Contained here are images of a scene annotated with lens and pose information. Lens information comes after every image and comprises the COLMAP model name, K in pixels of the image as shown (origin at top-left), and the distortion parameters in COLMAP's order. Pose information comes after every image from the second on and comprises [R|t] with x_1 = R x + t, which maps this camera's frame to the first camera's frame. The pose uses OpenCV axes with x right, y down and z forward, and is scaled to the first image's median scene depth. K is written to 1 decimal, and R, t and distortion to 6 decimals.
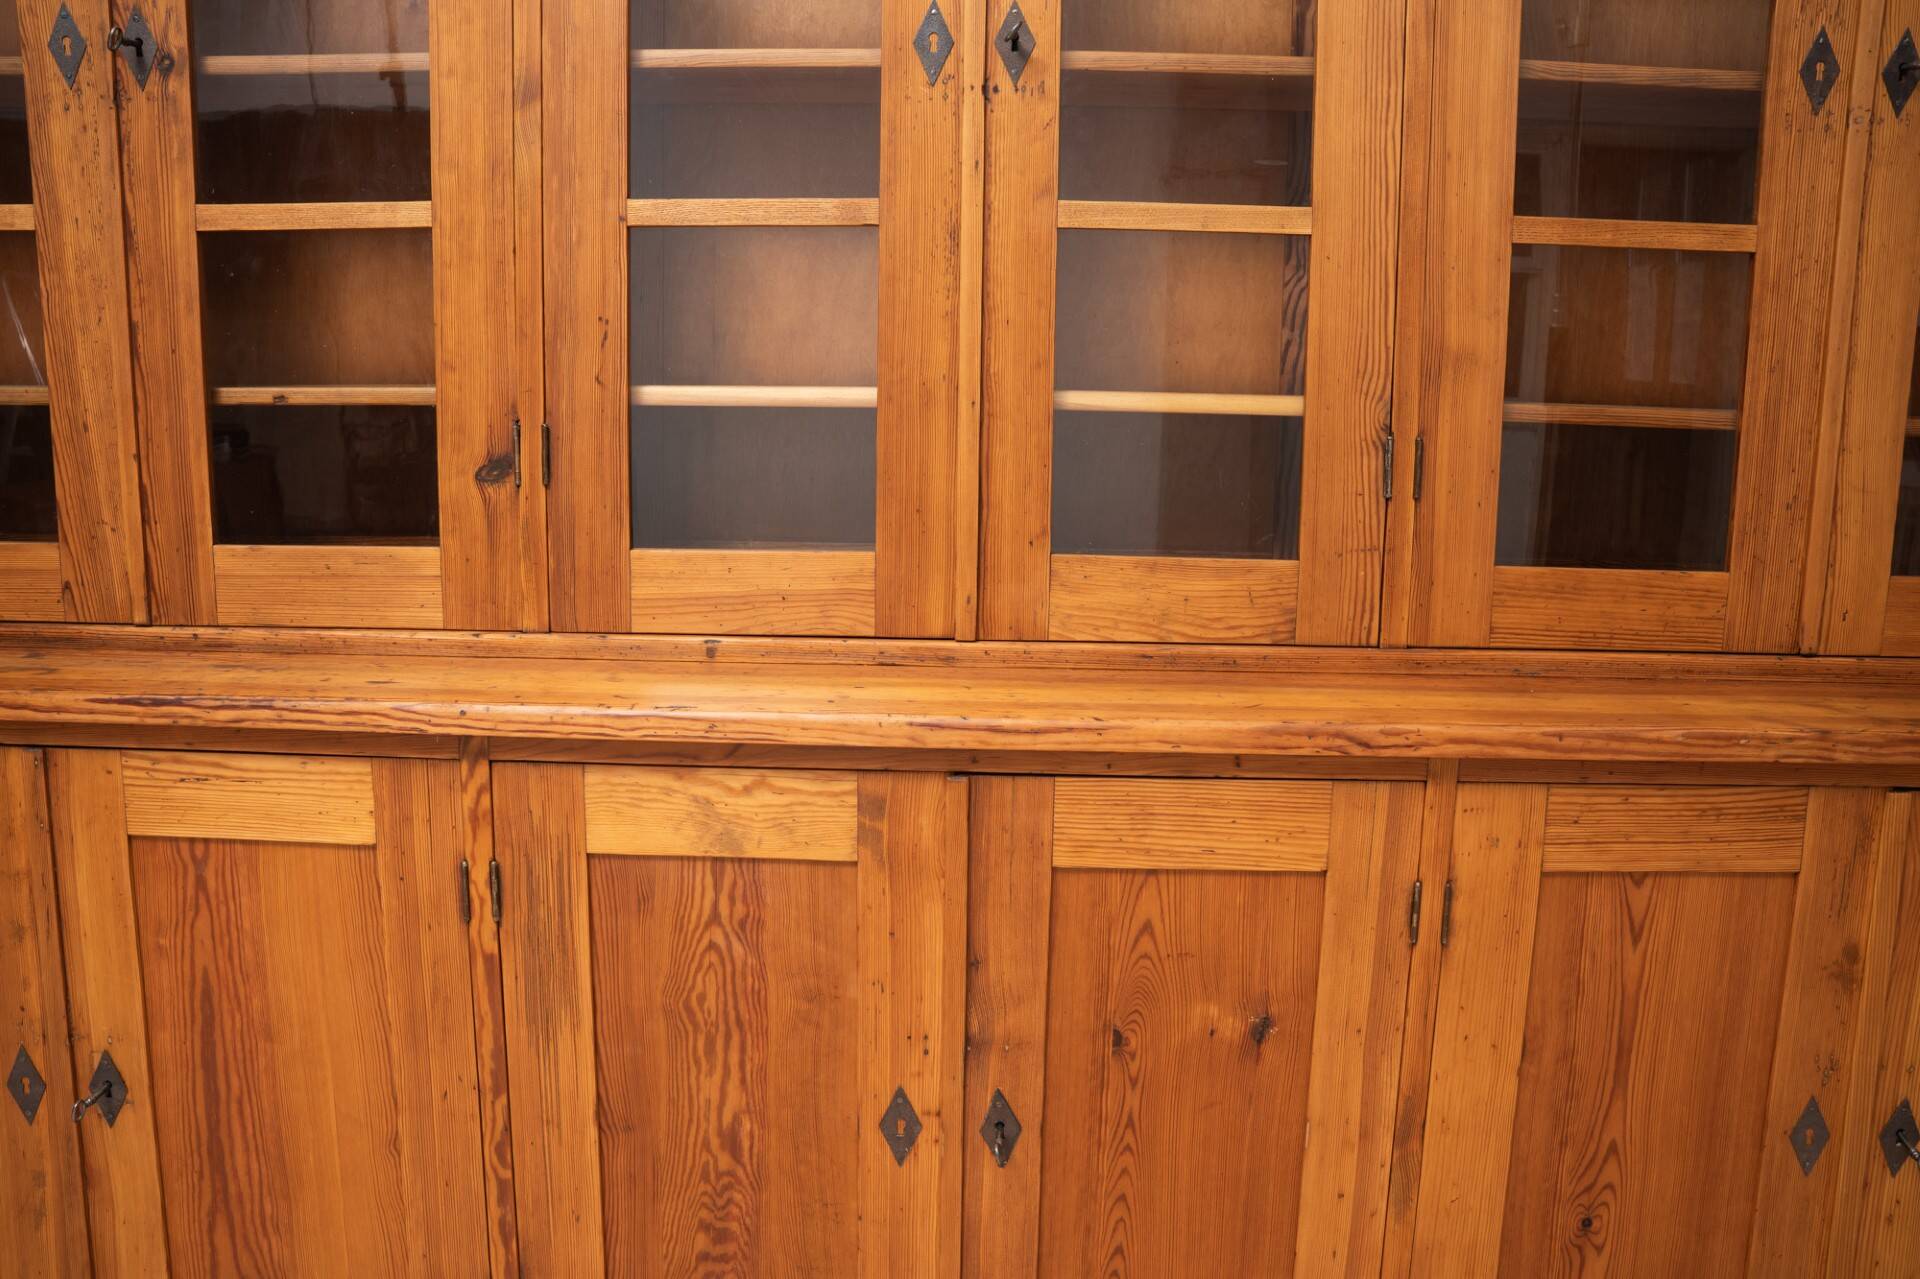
lens RADIAL K [[1555.4, 0, 960.0], [0, 1555.4, 639.5], [0, 0, 1]] dist [-0.198876, 0.178417]
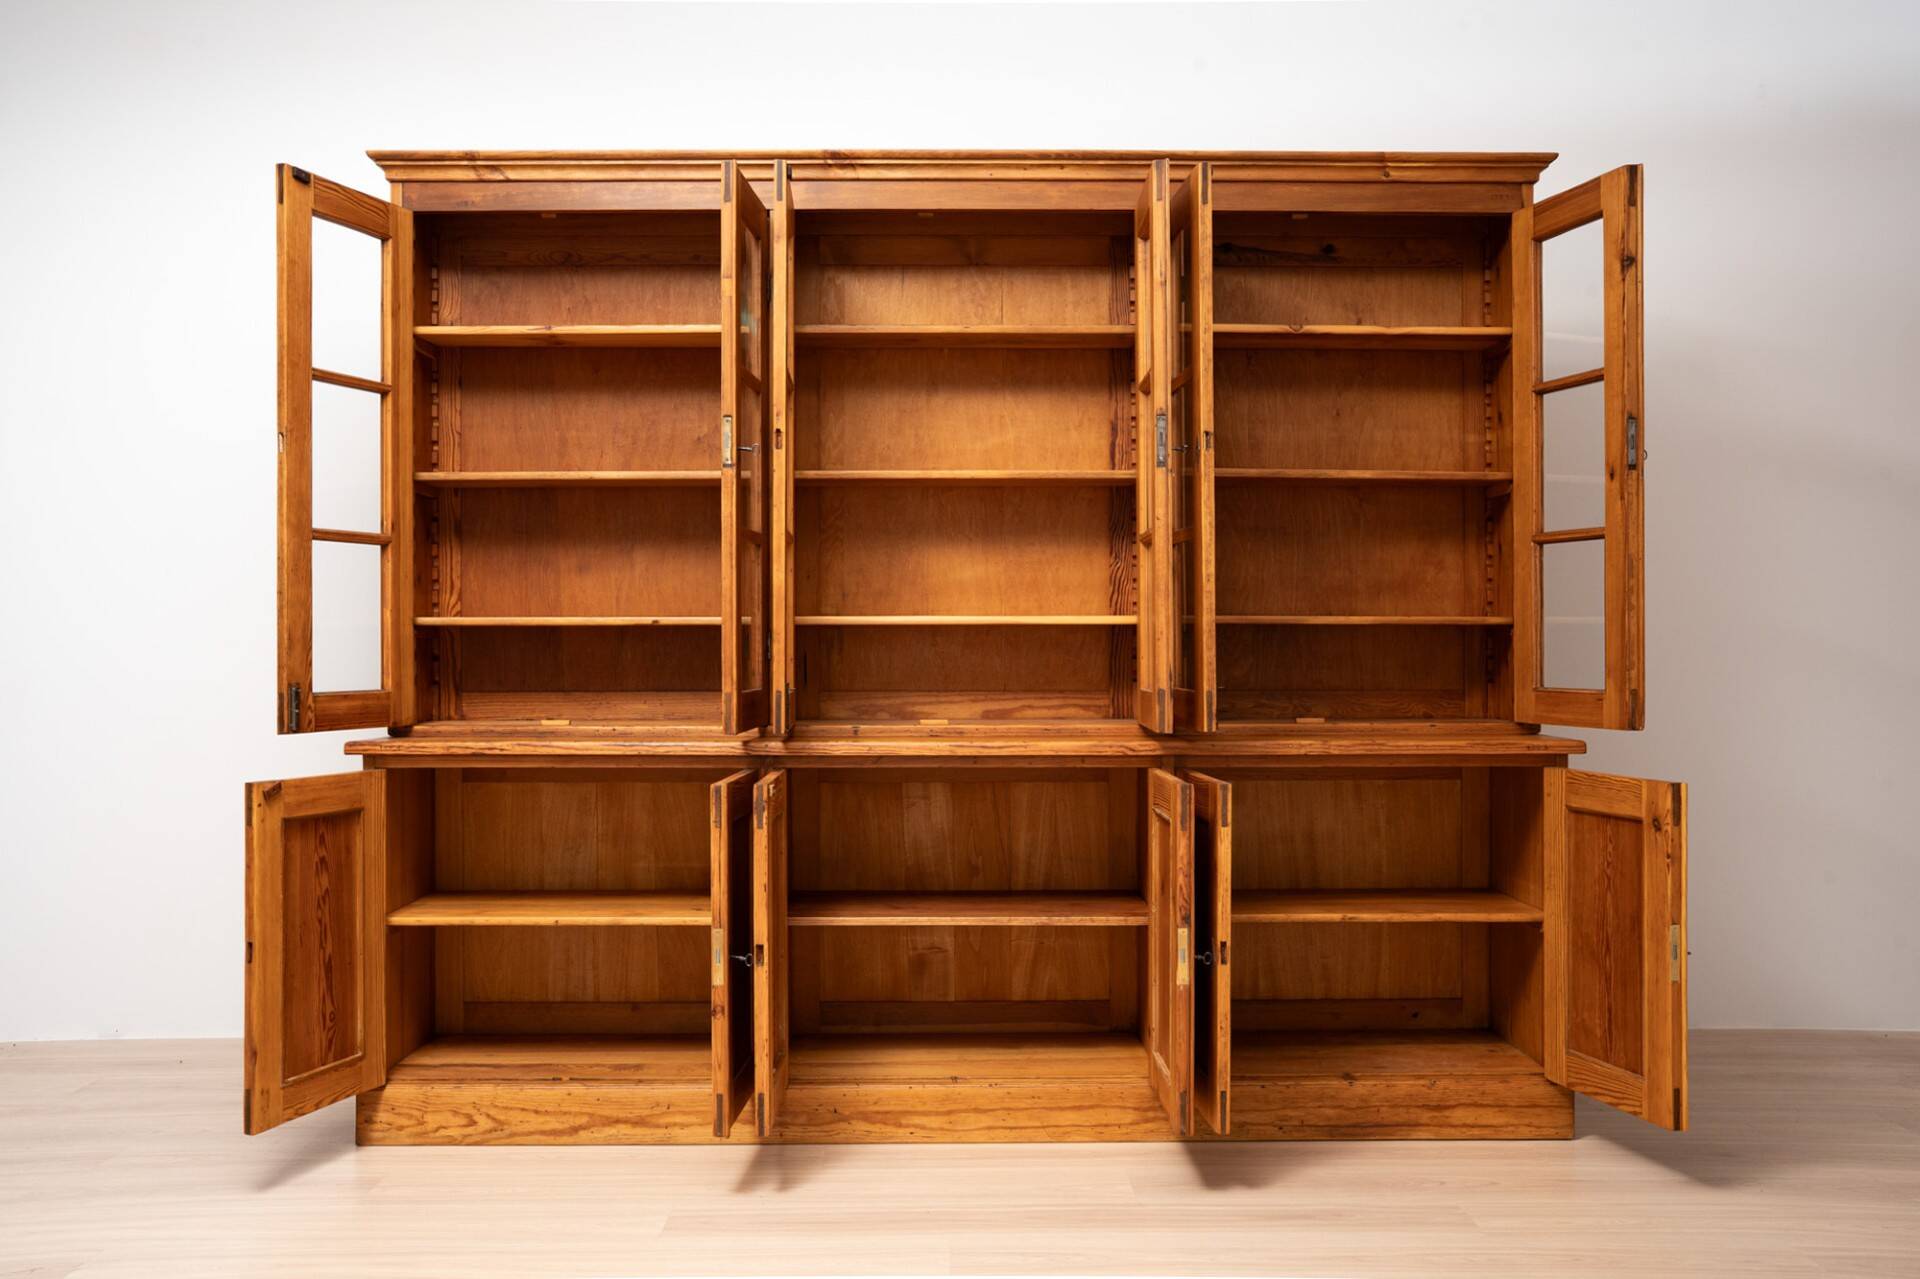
lens RADIAL K [[1696.3, 0, 960.0], [0, 1696.3, 639.5], [0, 0, 1]] dist [-0.053431, 0.090300]
pose [[0.999235, -0.017013, 0.035224, -0.101677], [0.022732, 0.985367, -0.168921, 0.323286], [-0.031834, 0.169592, 0.985000, -1.600392]]
